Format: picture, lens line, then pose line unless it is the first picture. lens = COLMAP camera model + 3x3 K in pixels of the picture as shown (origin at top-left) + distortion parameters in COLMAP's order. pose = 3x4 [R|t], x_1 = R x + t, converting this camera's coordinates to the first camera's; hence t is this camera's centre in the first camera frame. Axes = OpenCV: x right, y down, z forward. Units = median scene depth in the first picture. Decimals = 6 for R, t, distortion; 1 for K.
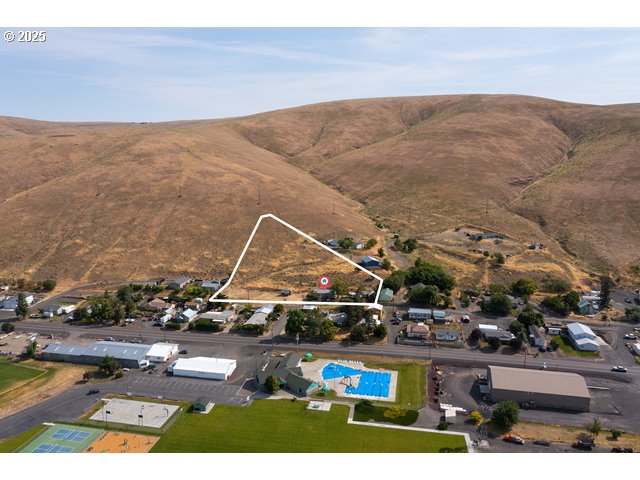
lens RADIAL K [[509.7, 0, 318.7], [0, 509.7, 239.5], [0, 0, 1]] dist [0.001746, 0.002705]
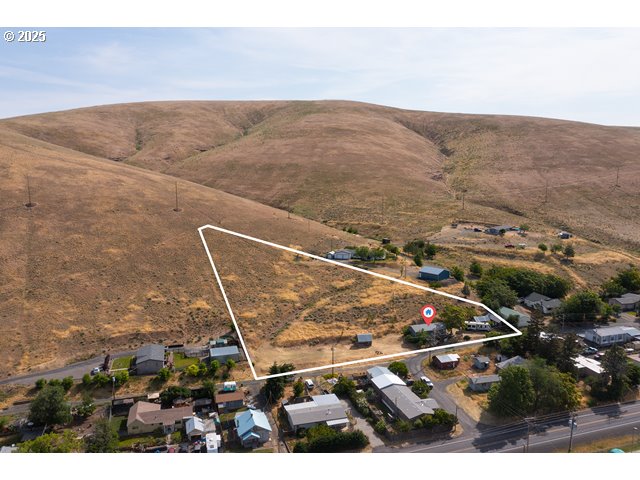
lens RADIAL K [[509.7, 0, 321.2], [0, 509.7, 240.0], [0, 0, 1]] dist [0.001746, 0.002705]
pose [[0.881394, -0.077831, 0.465925, -0.169477], [0.100073, 0.994711, -0.023145, -0.000232], [-0.461660, 0.067026, 0.884521, 0.234426]]
